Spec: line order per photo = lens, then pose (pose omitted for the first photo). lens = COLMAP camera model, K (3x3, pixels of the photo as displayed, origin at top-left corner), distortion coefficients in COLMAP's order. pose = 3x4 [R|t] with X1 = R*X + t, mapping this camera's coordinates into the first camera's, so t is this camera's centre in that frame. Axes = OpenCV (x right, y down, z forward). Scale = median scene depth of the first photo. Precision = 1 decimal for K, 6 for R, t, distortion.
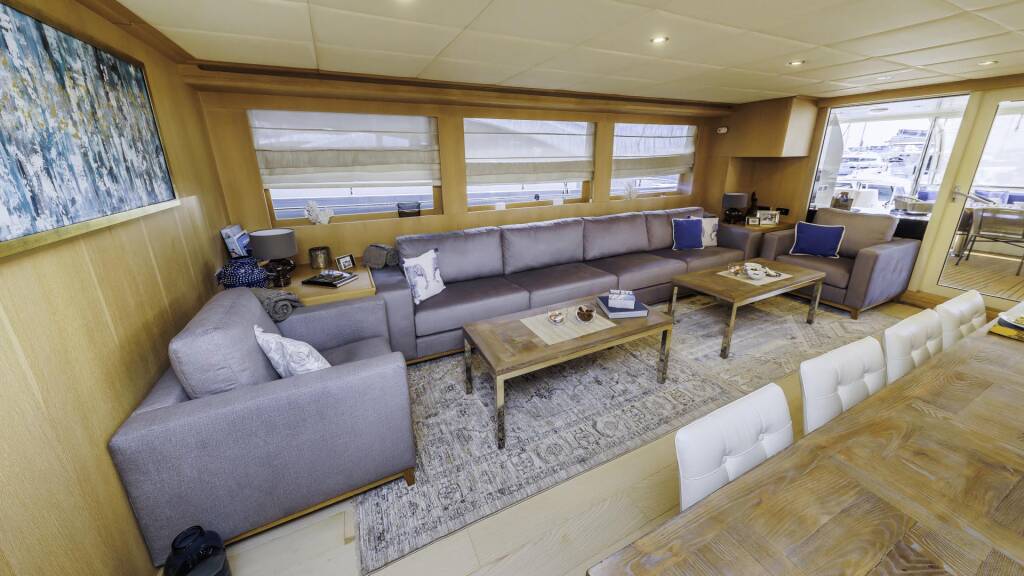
lens RADIAL K [[354.9, 0, 513.3], [0, 354.9, 260.0], [0, 0, 1]] dist [-0.001095, -0.000180]
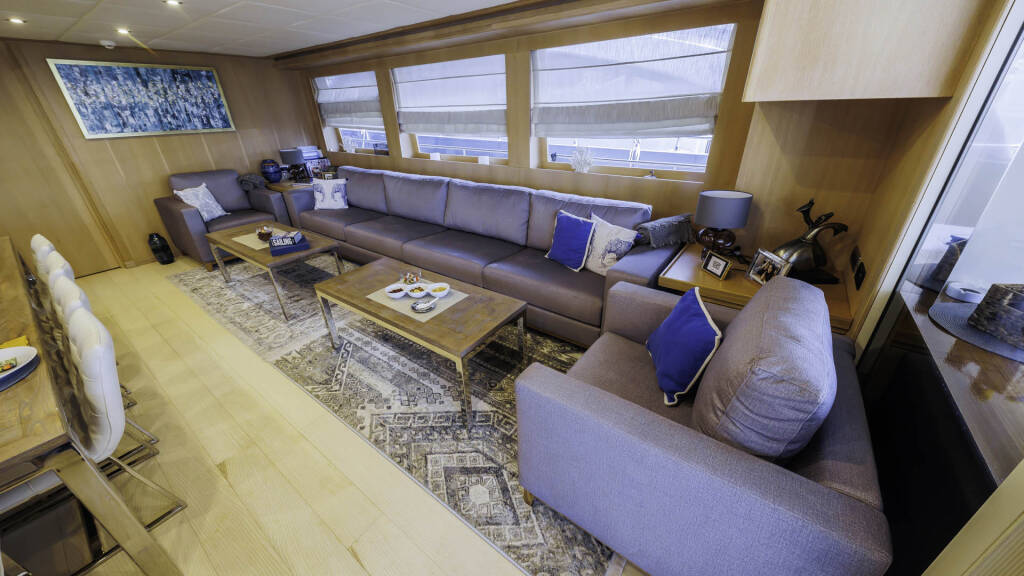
lens RADIAL K [[364.7, 0, 512.0], [0, 364.7, 288.0], [0, 0, 1]] dist [0.000430, 0.000028]
pose [[0.452878, 0.398894, -0.797361, 1.042478], [-0.230724, 0.916301, 0.327352, -0.190856], [0.861202, 0.035720, 0.507007, 0.639532]]
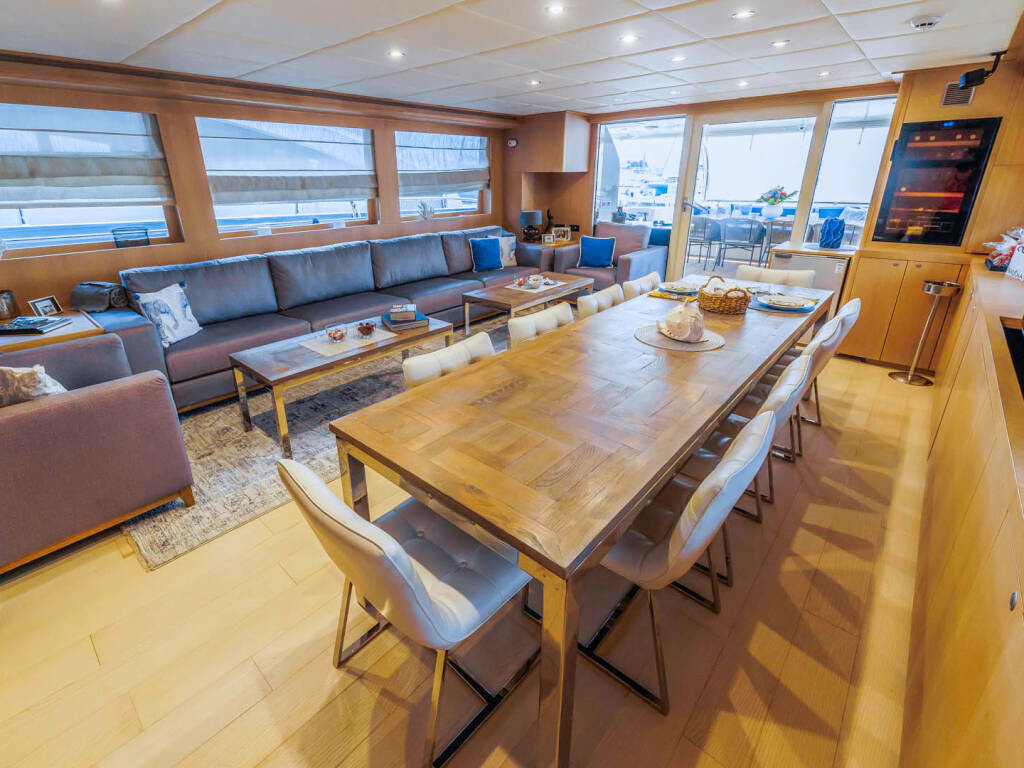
lens RADIAL K [[479.3, 0, 497.8], [0, 479.3, 350.2], [0, 0, 1]] dist [-0.000060, 0.000070]
pose [[0.926171, -0.123442, 0.356327, 0.034292], [0.099205, 0.991379, 0.085587, 0.079371], [-0.363821, -0.043919, 0.930433, -0.231190]]
